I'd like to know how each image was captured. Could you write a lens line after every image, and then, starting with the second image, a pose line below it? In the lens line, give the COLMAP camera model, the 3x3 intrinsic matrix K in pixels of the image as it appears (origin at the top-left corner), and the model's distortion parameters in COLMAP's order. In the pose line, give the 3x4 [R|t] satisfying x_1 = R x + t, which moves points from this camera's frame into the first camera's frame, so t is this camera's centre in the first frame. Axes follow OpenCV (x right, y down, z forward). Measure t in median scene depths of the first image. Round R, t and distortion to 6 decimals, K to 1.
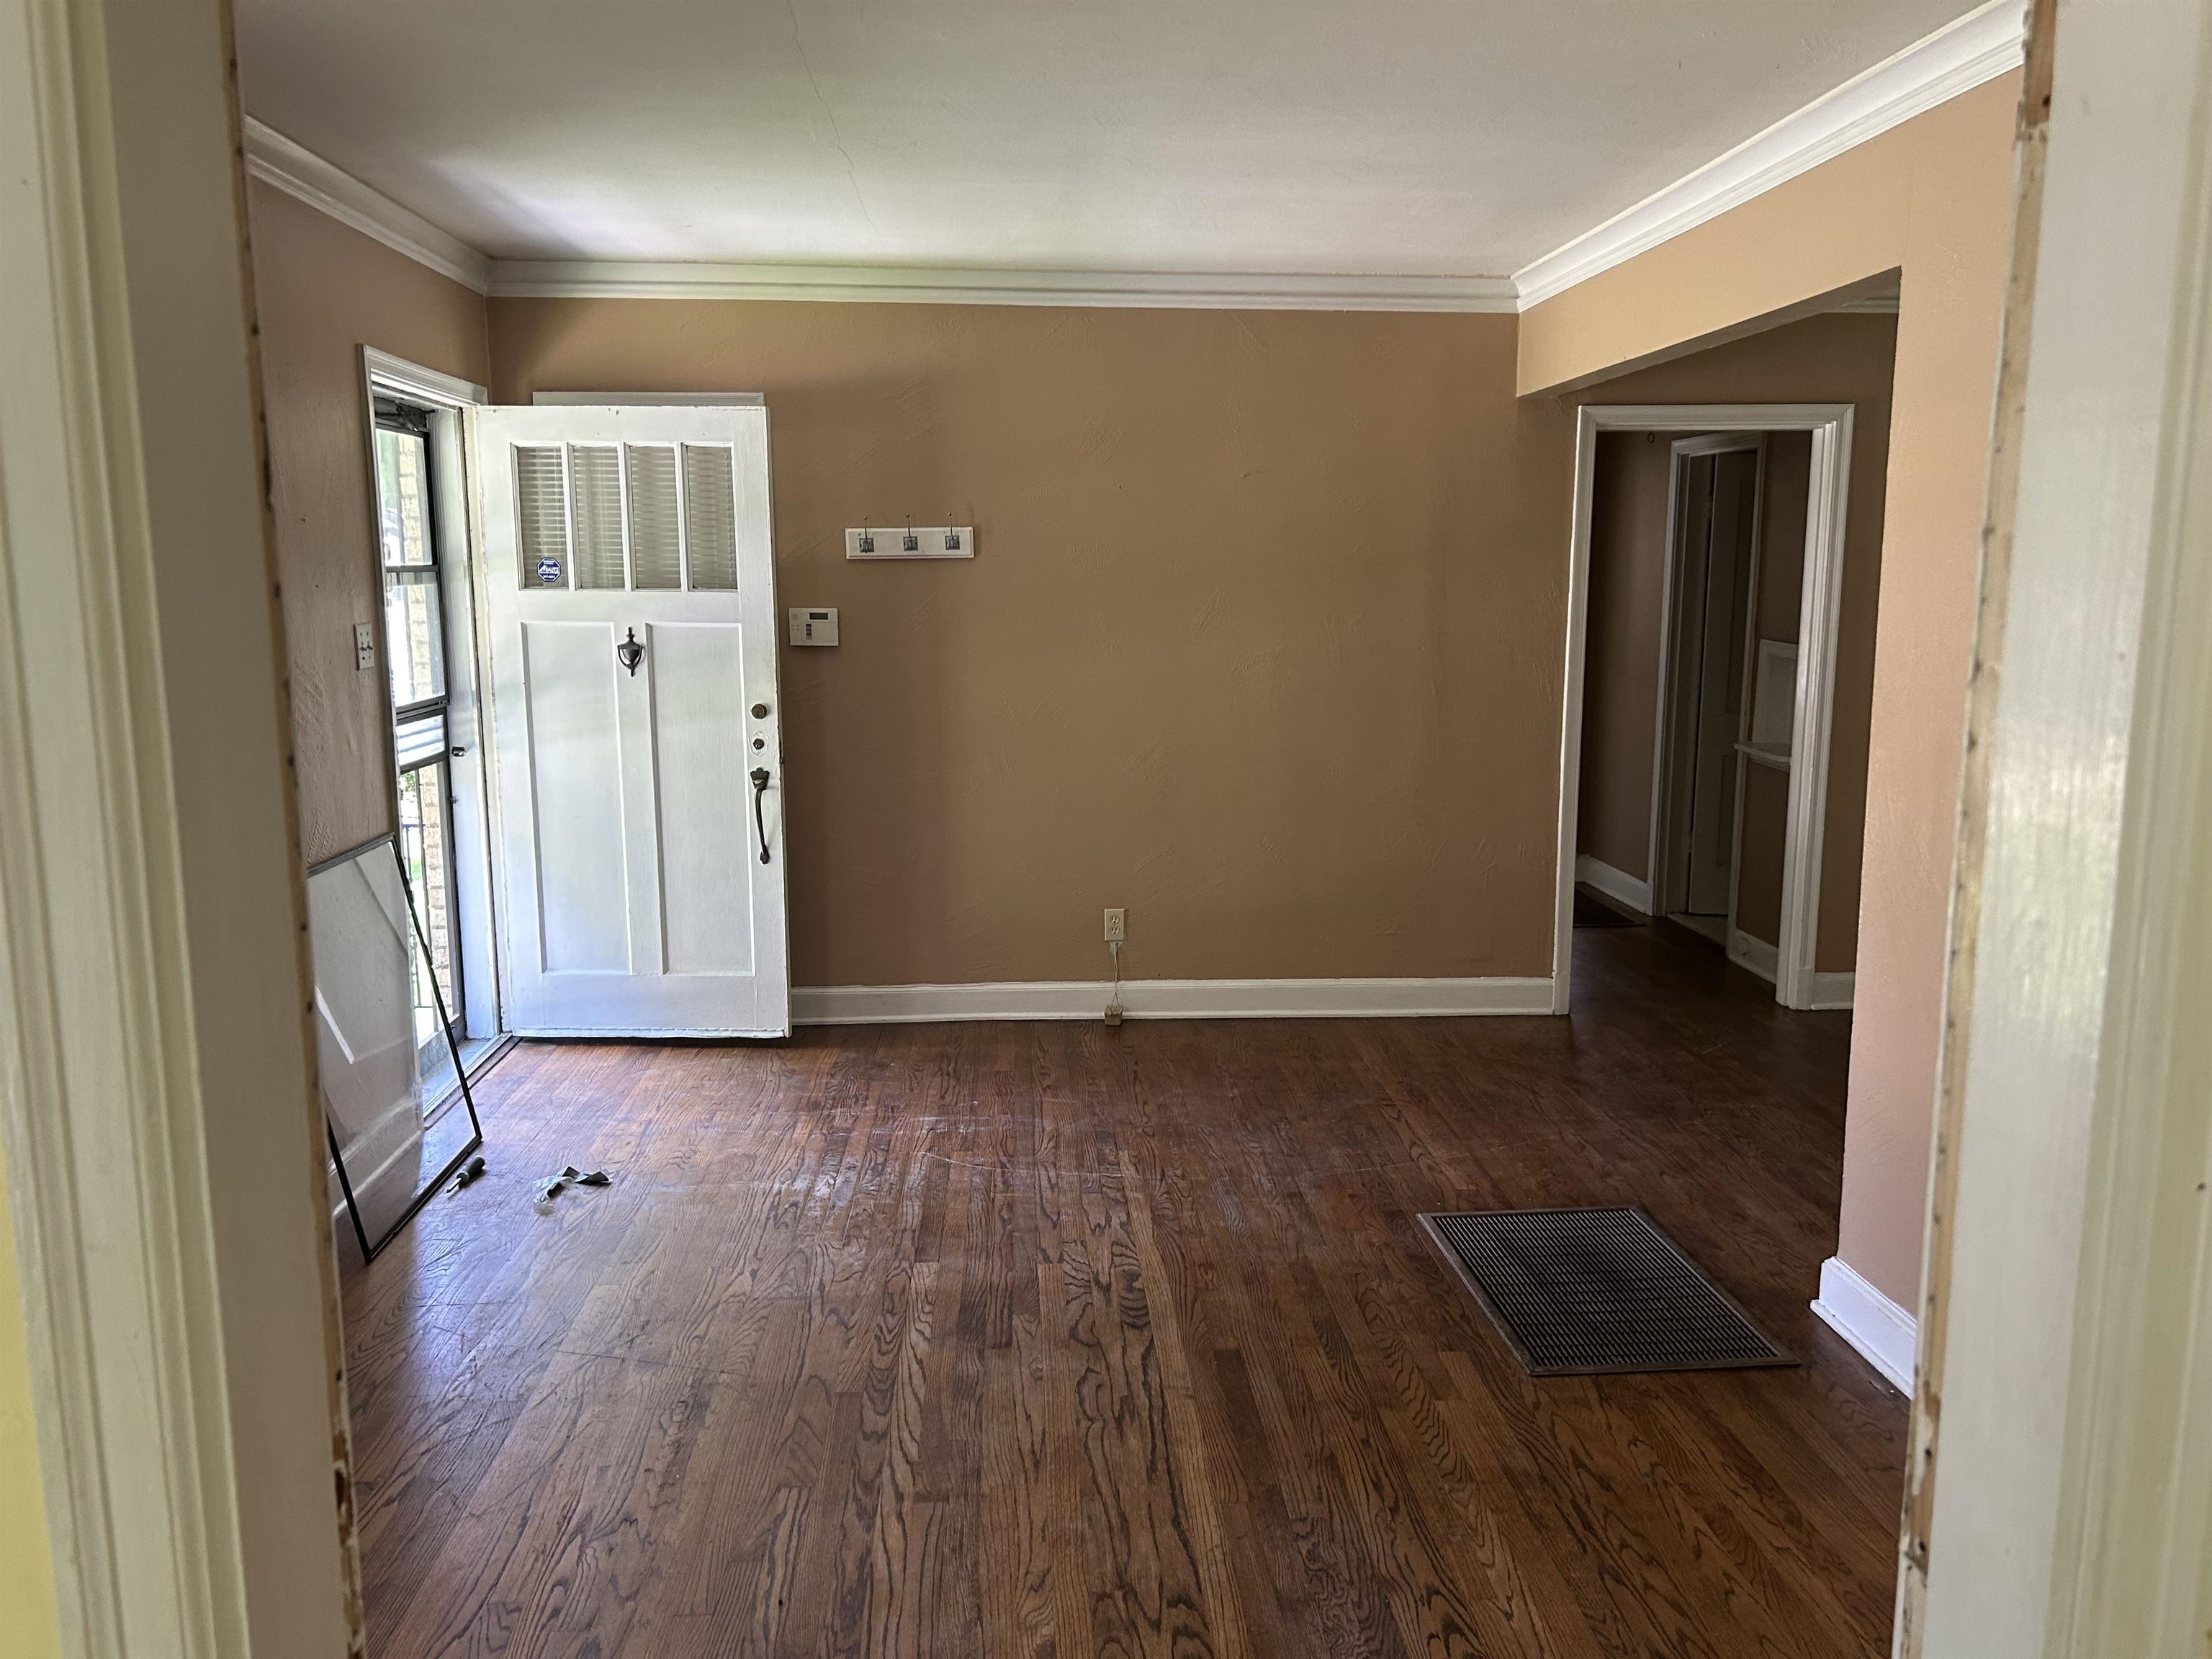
lens RADIAL K [[1676.7, 0, 1107.0], [0, 1676.7, 830.4], [0, 0, 1]] dist [0.042908, -0.045480]
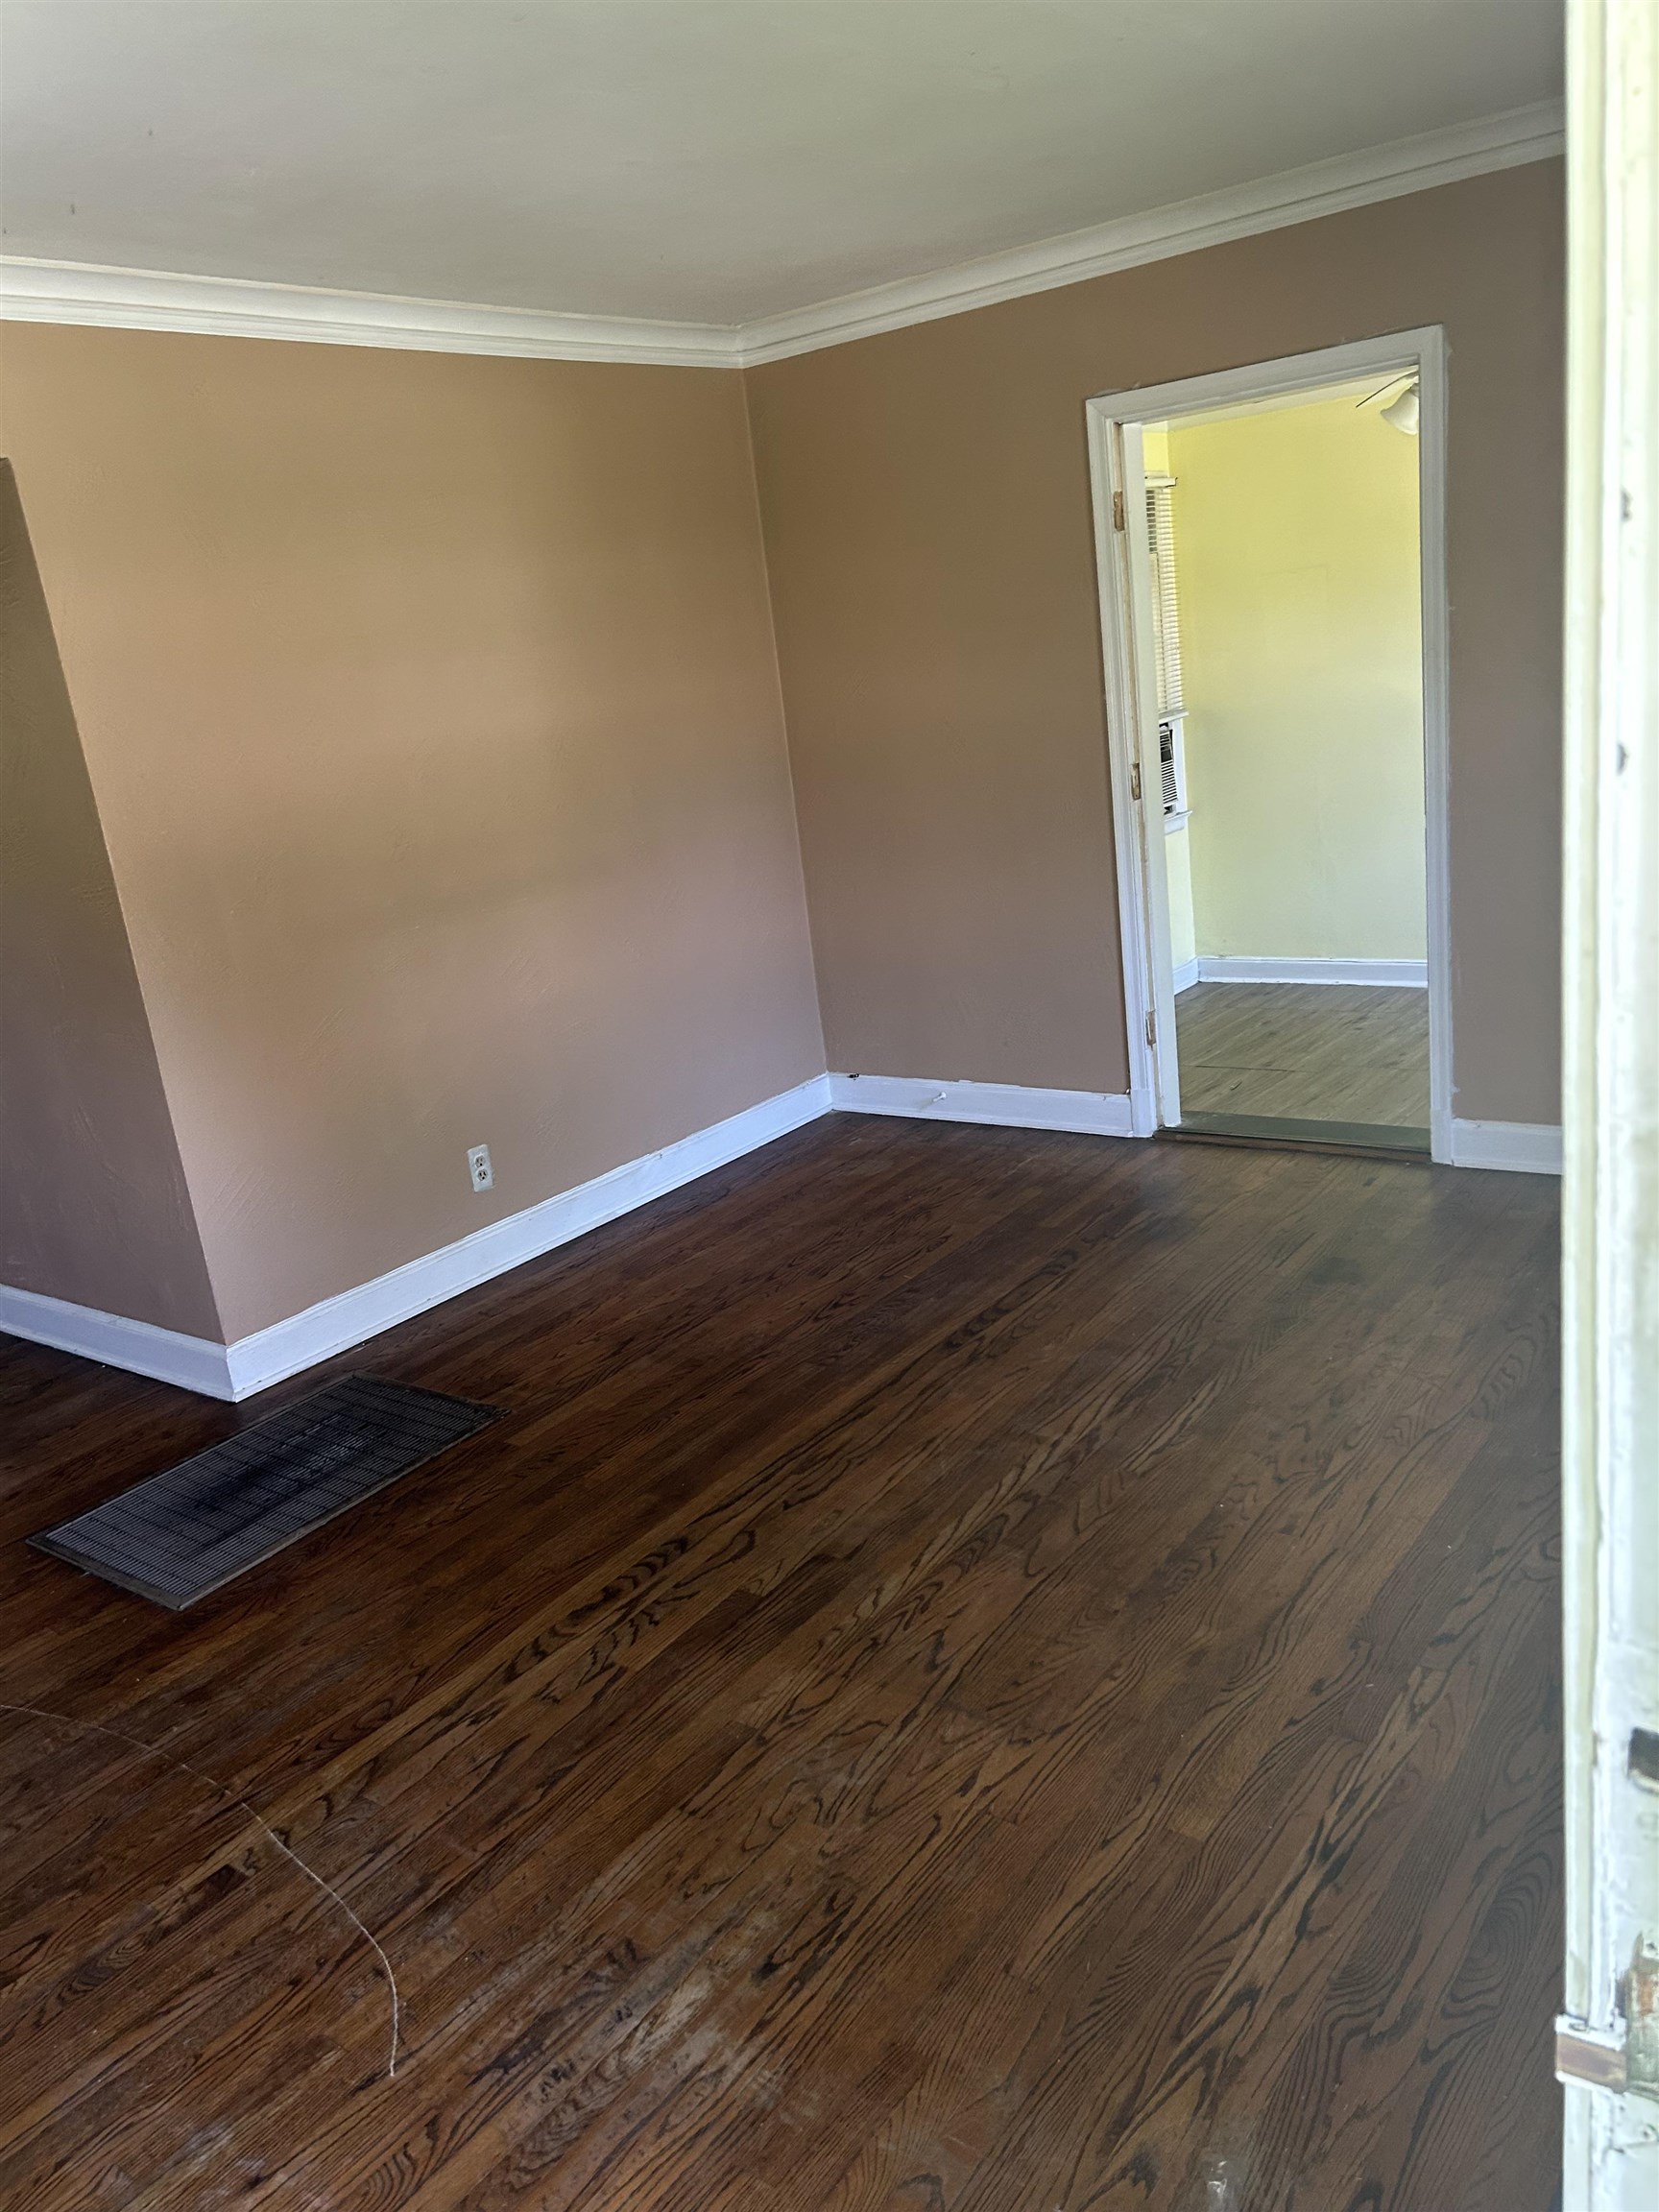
lens RADIAL K [[1676.7, 0, 818.8], [0, 1676.7, 1107.5], [0, 0, 1]] dist [0.042908, -0.045480]
pose [[-0.755210, -0.085665, 0.649861, -0.609727], [0.221628, 0.899662, 0.376150, -0.238515], [-0.616879, 0.428100, -0.660448, 1.468243]]
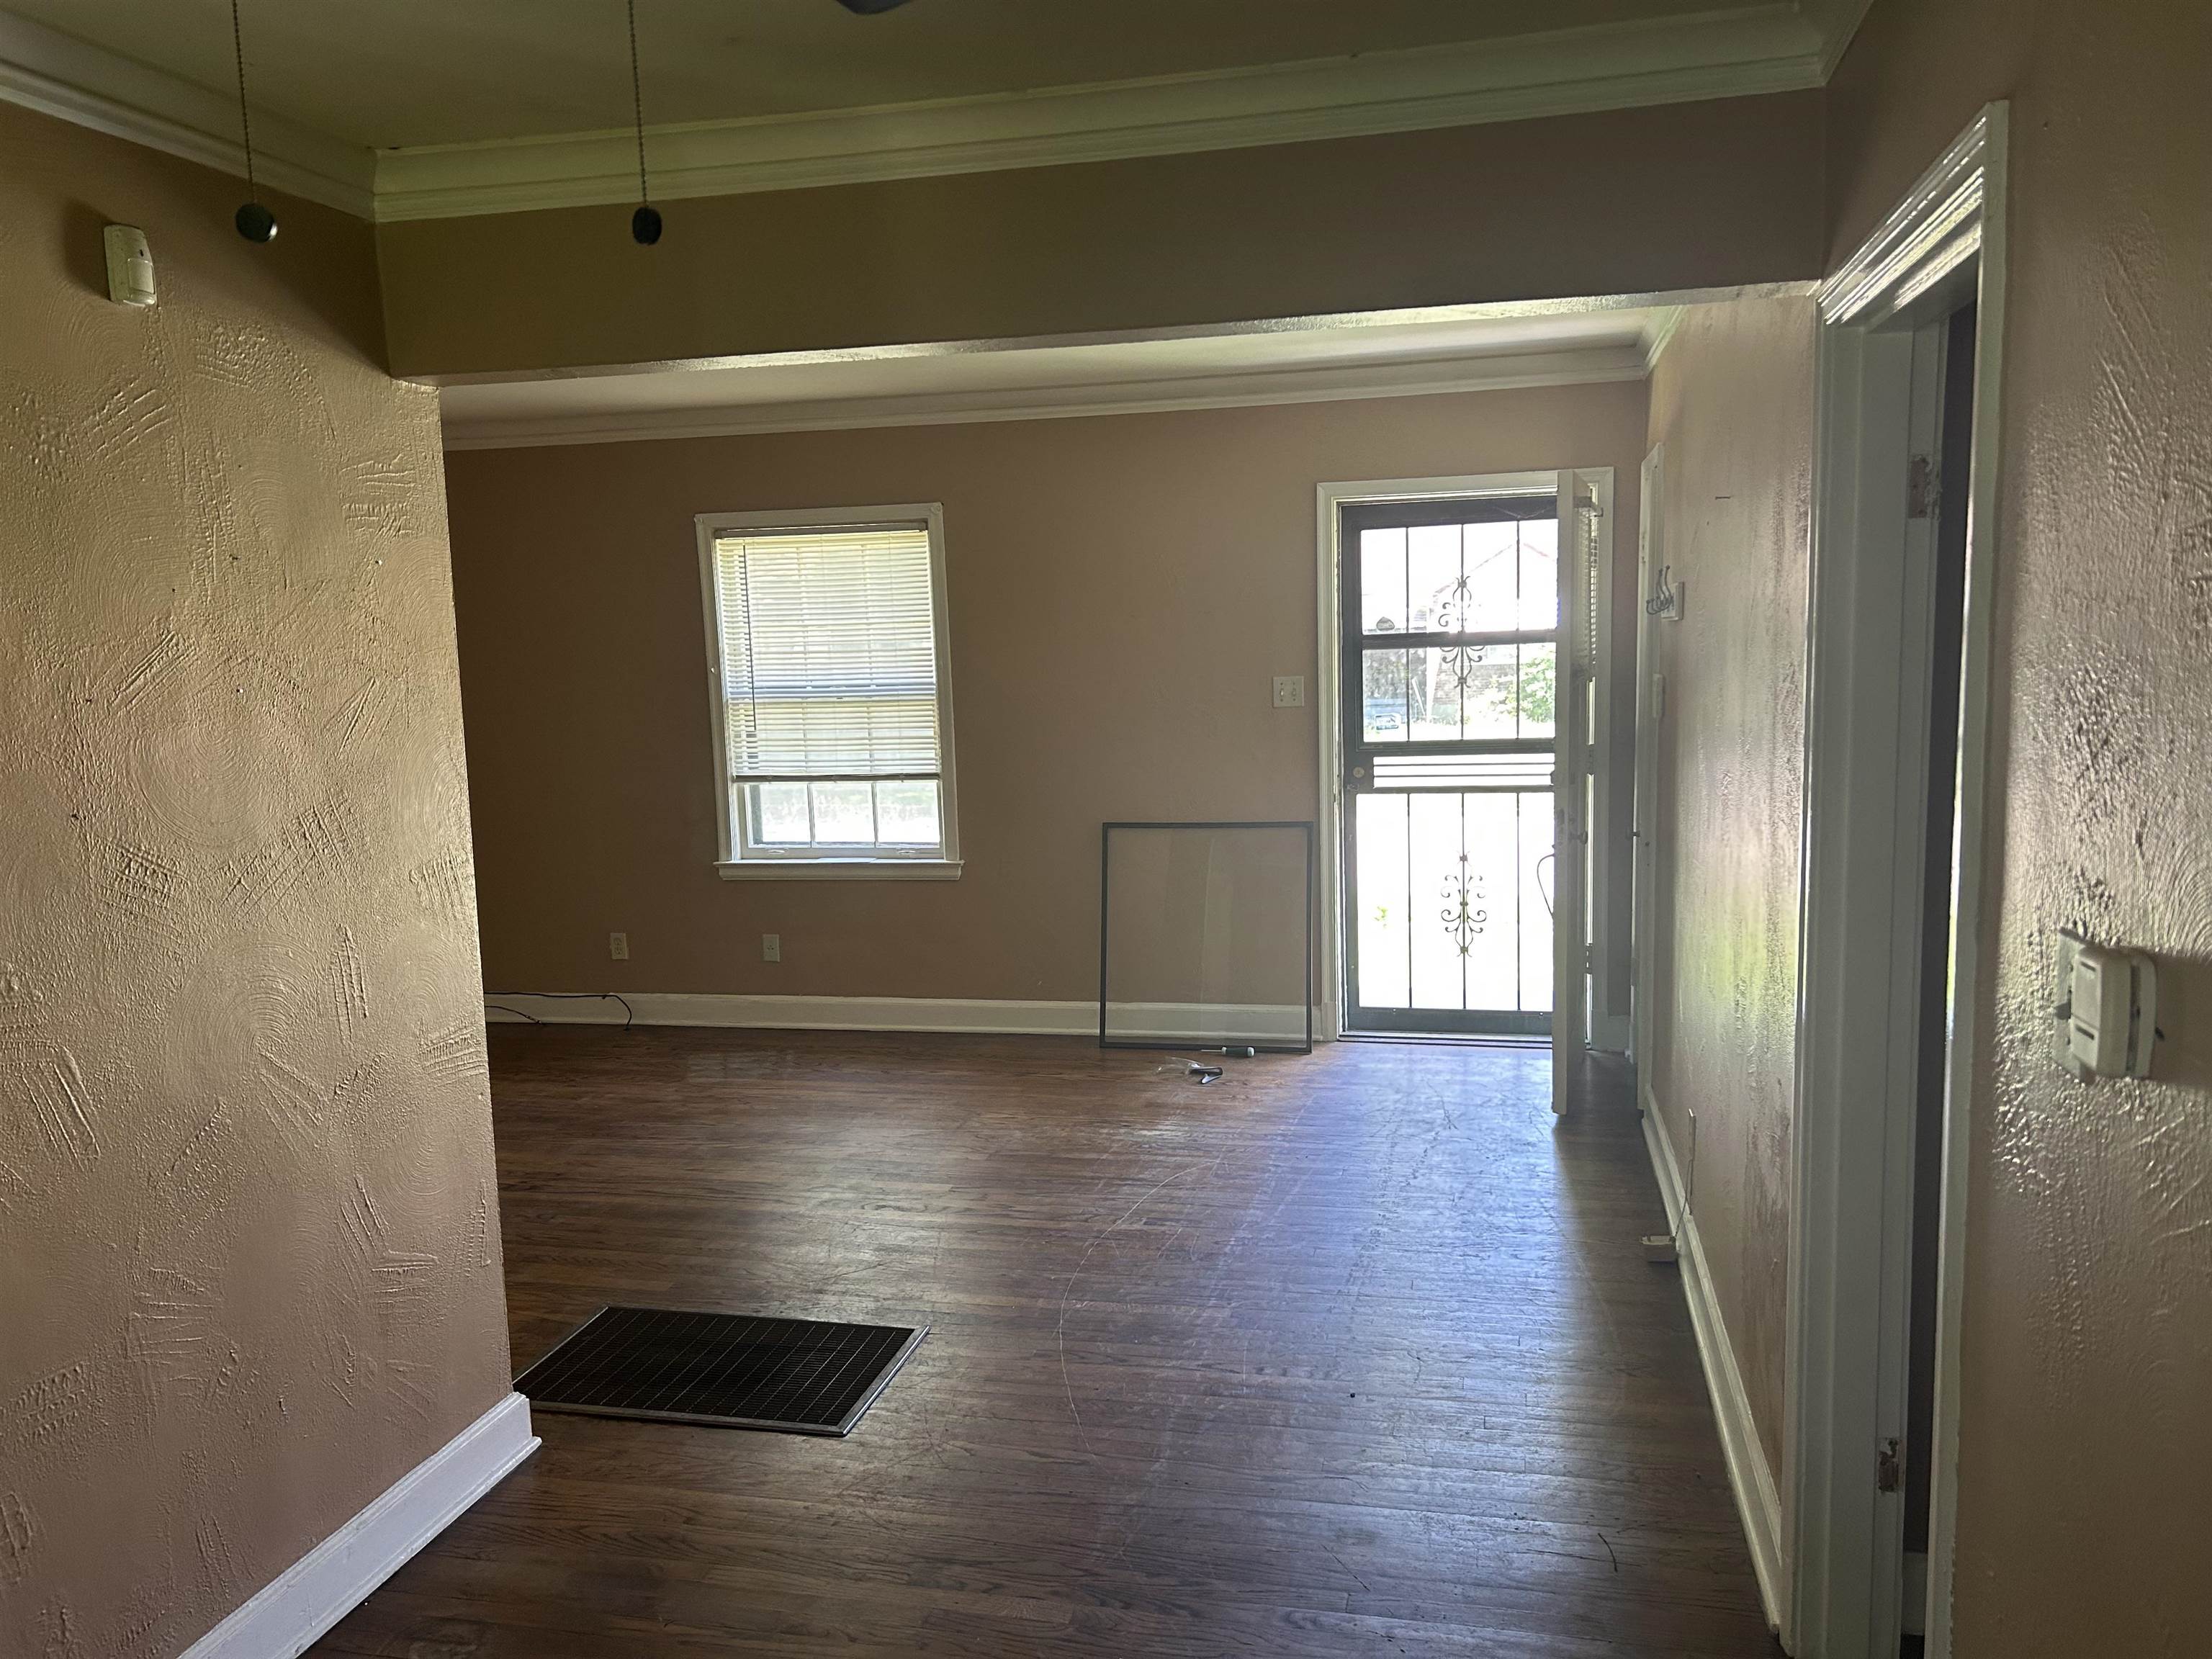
lens RADIAL K [[1676.7, 0, 1108.2], [0, 1676.7, 832.1], [0, 0, 1]] dist [0.042908, -0.045480]
pose [[-0.285629, 0.141530, -0.947832, 1.240857], [-0.116867, 0.976509, 0.181030, -0.286169], [0.951188, 0.162478, -0.262379, 1.562512]]
